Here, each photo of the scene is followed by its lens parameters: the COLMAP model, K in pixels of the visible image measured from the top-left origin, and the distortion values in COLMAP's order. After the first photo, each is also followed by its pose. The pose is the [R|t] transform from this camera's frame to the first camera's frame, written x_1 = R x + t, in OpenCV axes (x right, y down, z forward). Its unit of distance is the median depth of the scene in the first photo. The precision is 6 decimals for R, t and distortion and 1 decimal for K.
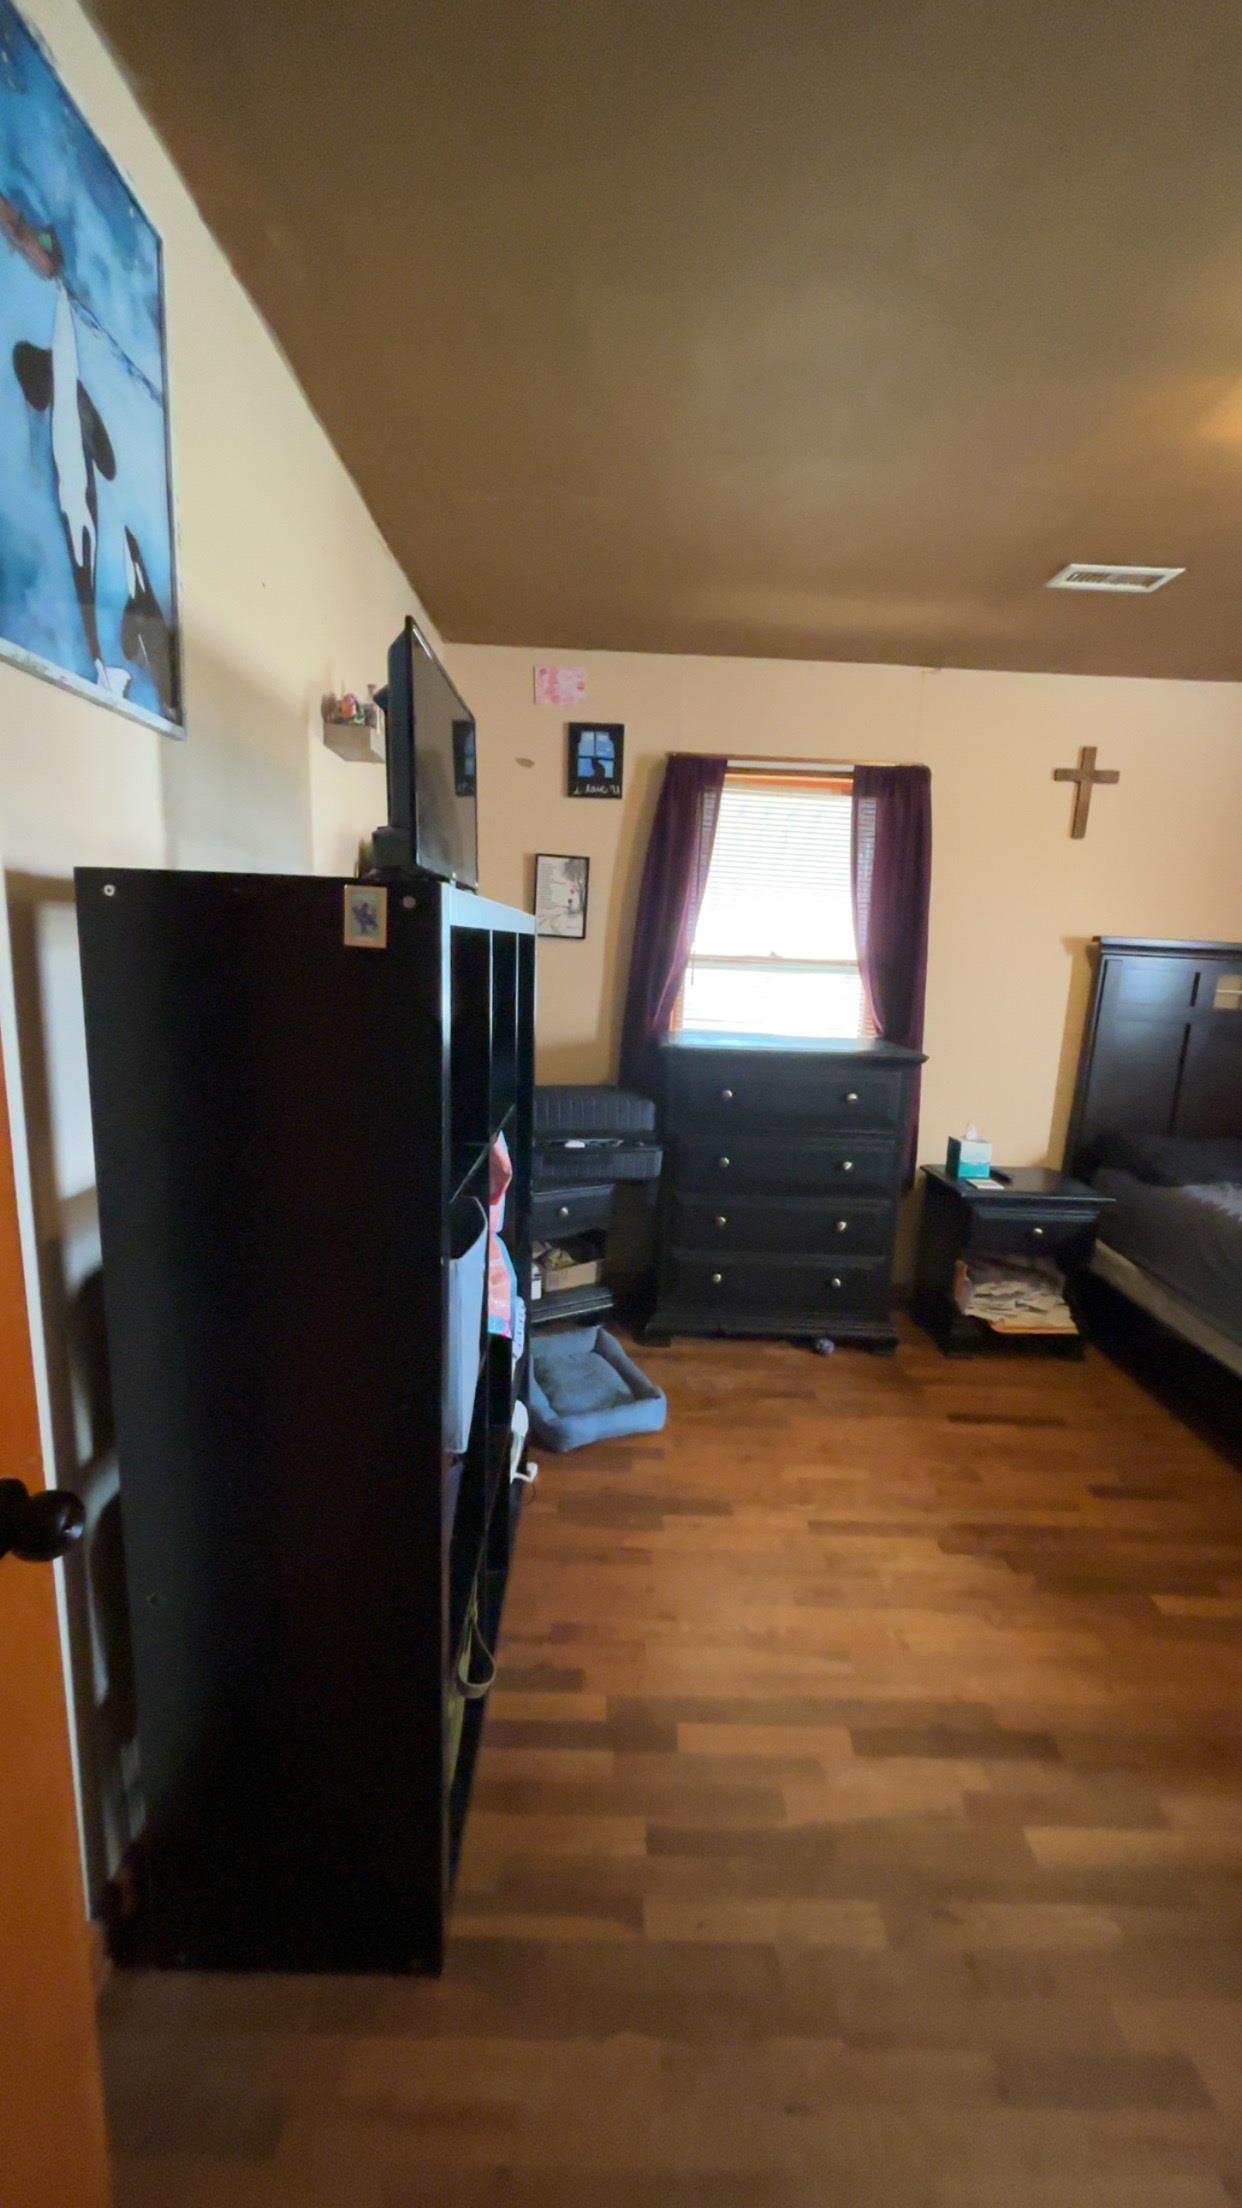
lens RADIAL K [[850.4, 0, 630.5], [0, 850.4, 1099.4], [0, 0, 1]] dist [0.001286, -0.001205]
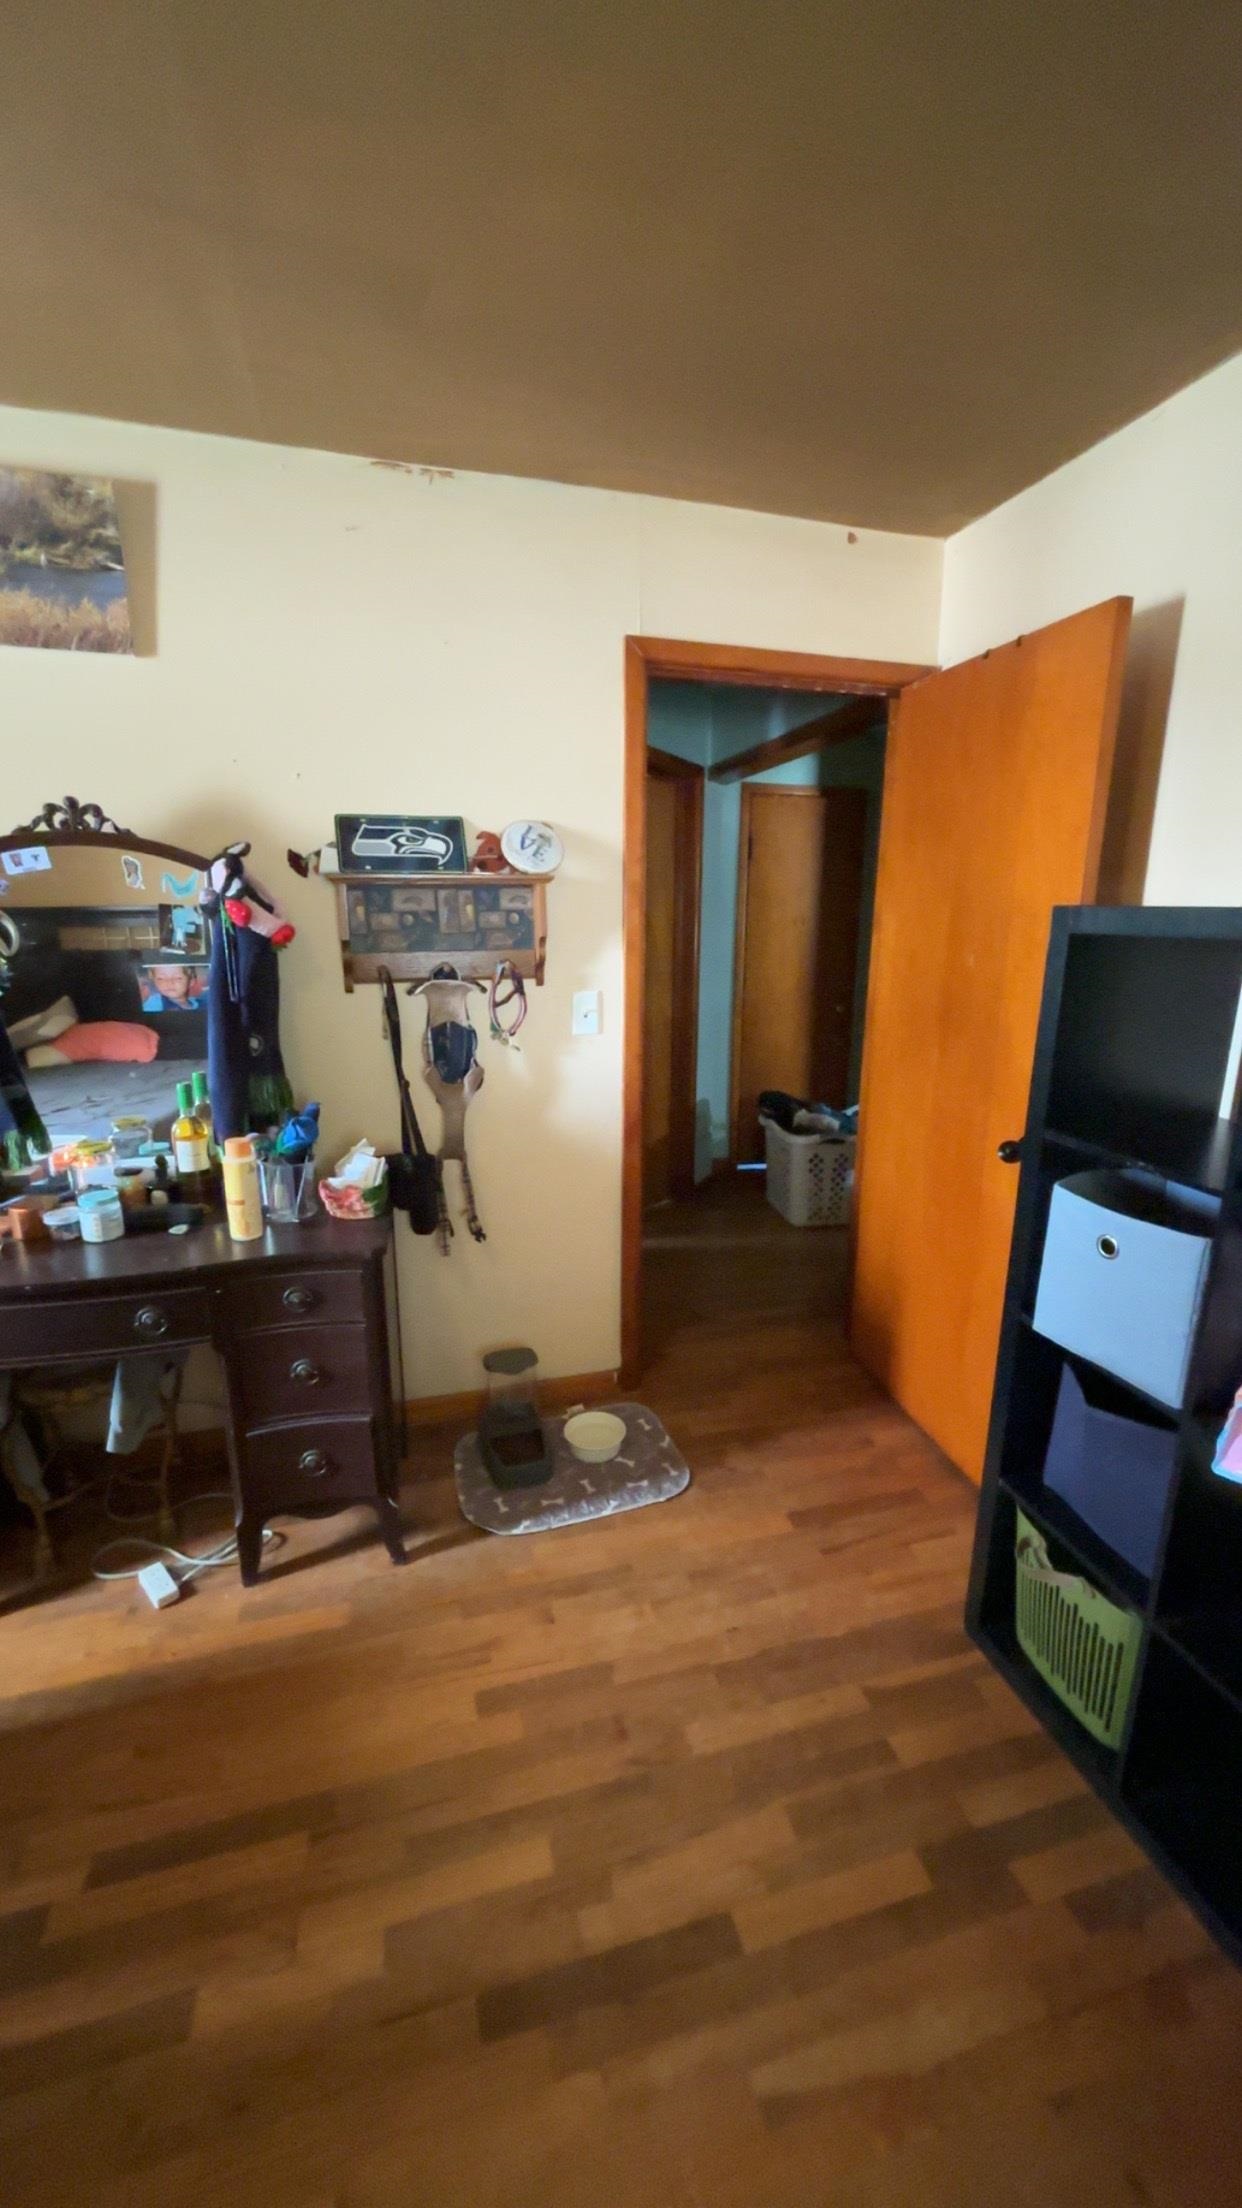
lens RADIAL K [[850.4, 0, 626.3], [0, 850.4, 1101.2], [0, 0, 1]] dist [0.001286, -0.001205]
pose [[-0.964578, 0.012354, -0.263507, 0.290854], [-0.093265, 0.918418, 0.384462, -0.139866], [0.246759, 0.395419, -0.884734, 0.709254]]
